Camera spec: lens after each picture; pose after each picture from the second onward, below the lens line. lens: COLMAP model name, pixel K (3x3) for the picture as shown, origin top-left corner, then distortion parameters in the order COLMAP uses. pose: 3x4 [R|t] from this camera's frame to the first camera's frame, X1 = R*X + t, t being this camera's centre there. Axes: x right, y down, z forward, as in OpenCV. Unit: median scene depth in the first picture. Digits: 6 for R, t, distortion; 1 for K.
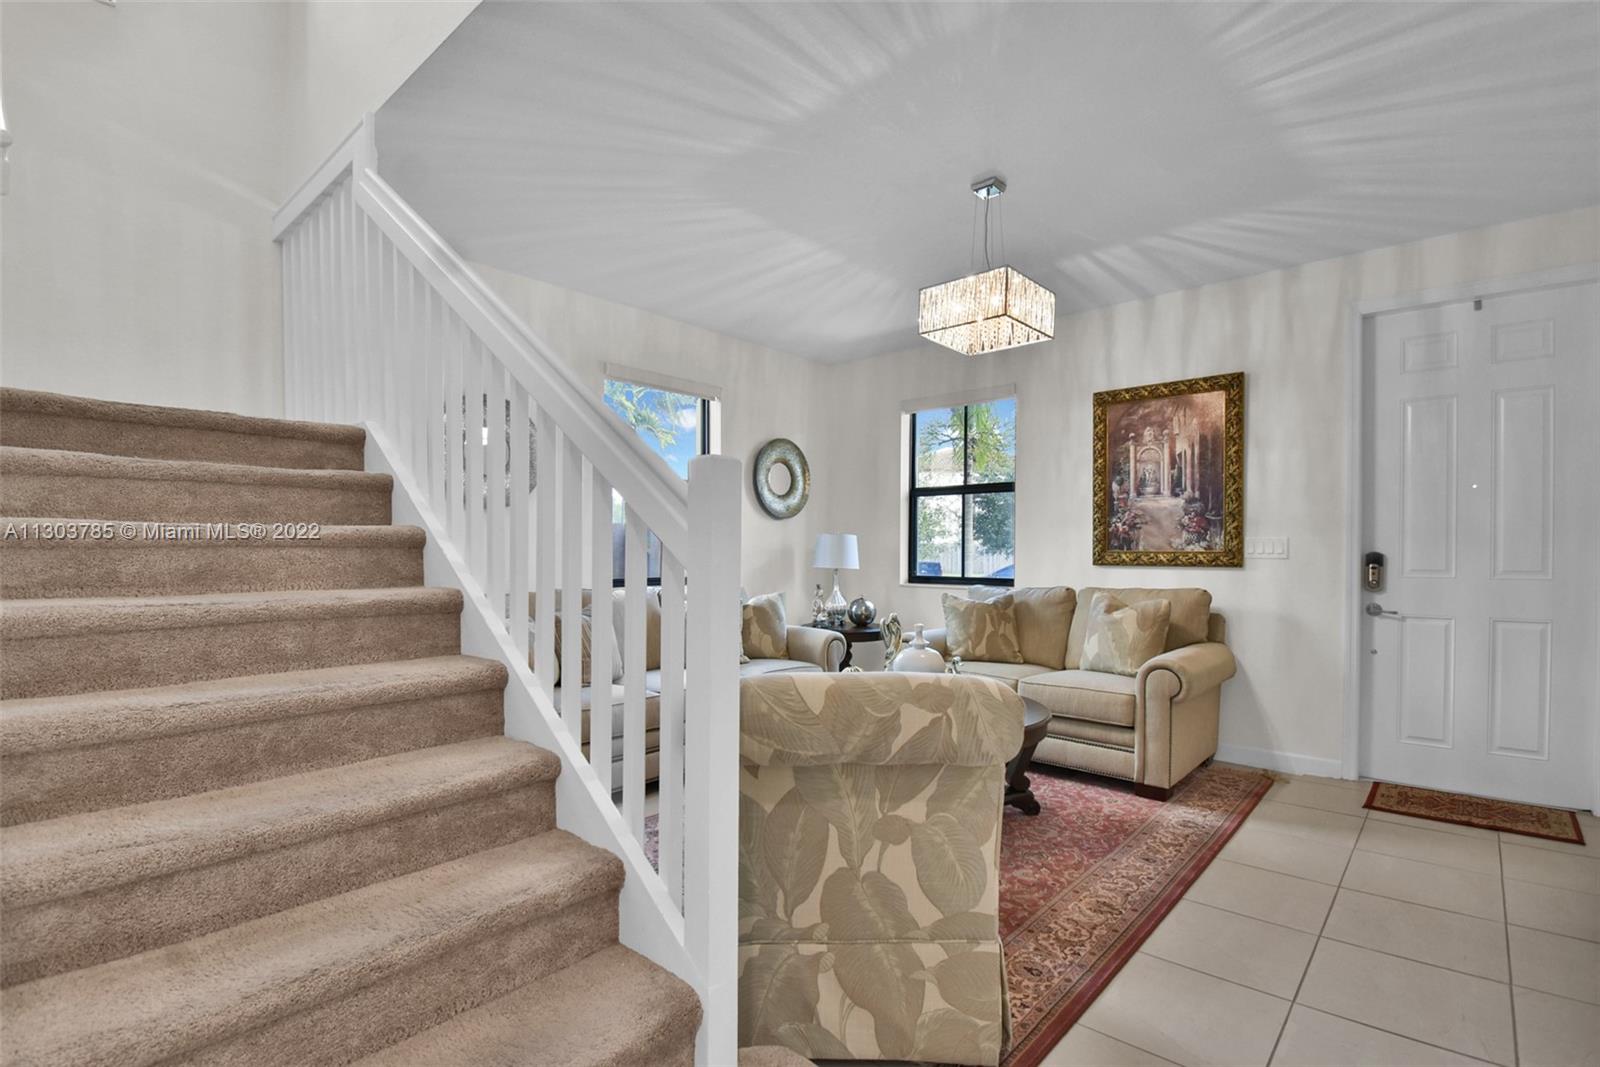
lens RADIAL K [[763.0, 0, 803.5], [0, 763.0, 553.5], [0, 0, 1]] dist [0.025328, -0.029729]
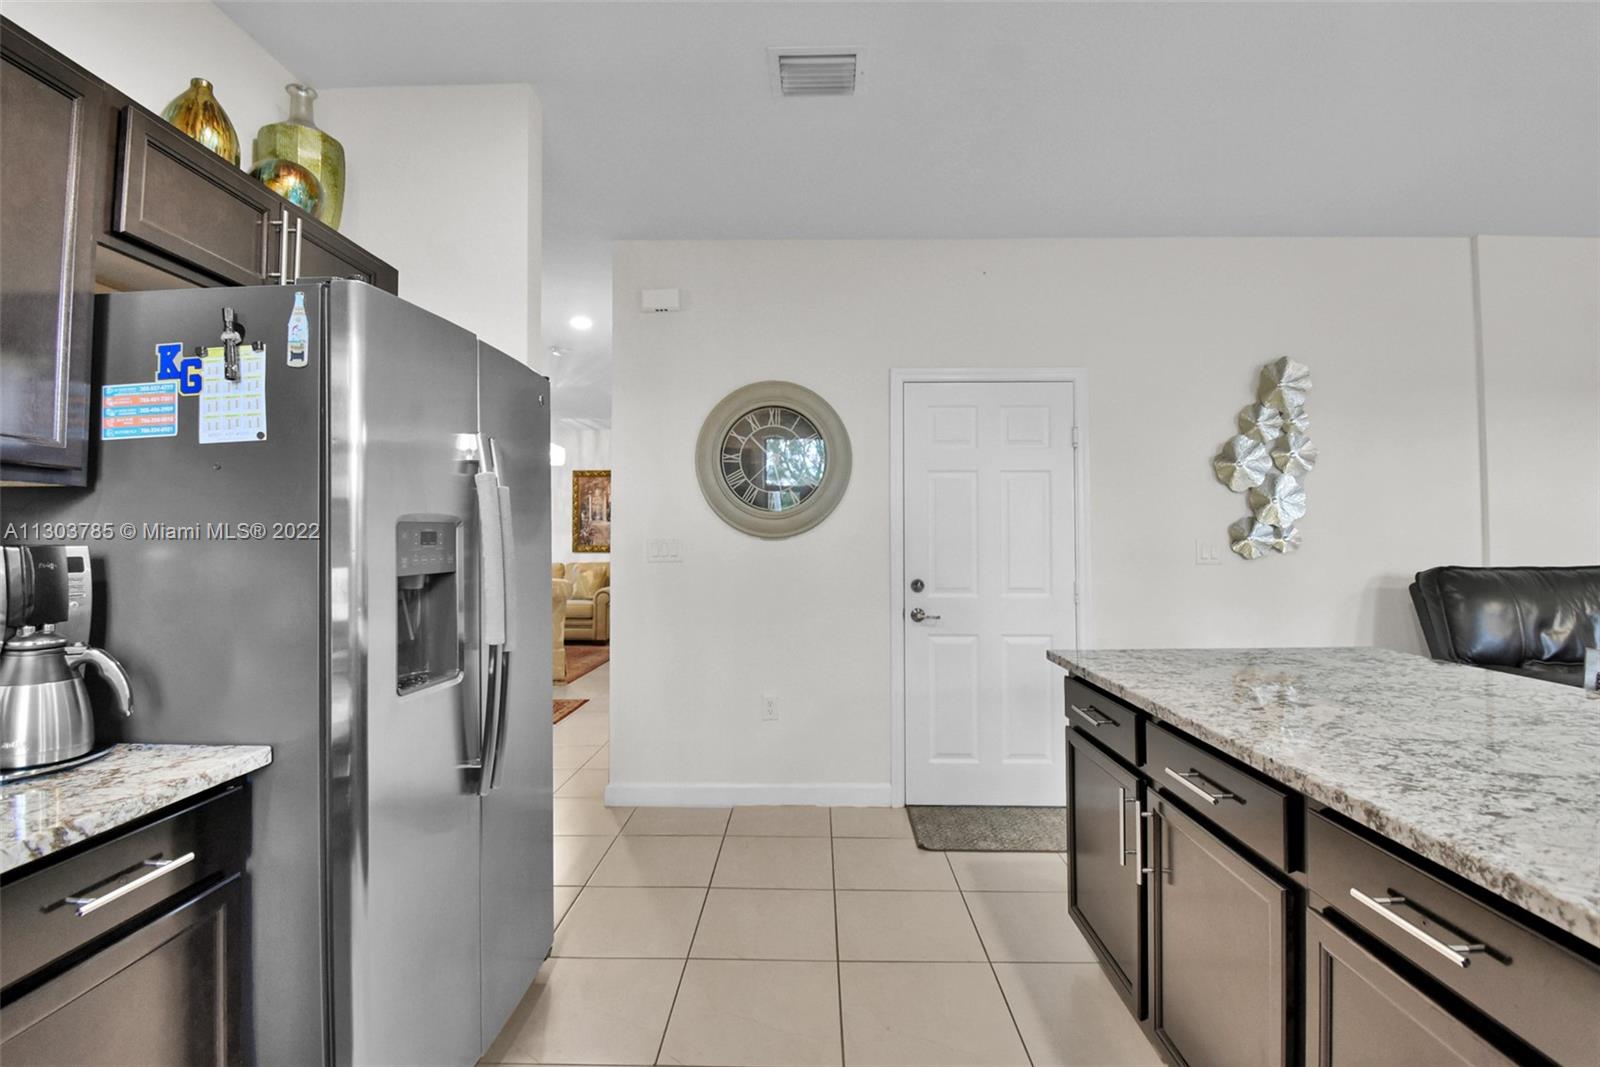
lens RADIAL K [[737.8, 0, 798.6], [0, 737.8, 521.9], [0, 0, 1]] dist [0.018523, -0.024891]
pose [[0.765137, 0.013633, 0.643723, -0.505293], [0.005606, 0.999597, -0.027833, -0.009198], [-0.643843, 0.024905, 0.764752, -1.061156]]
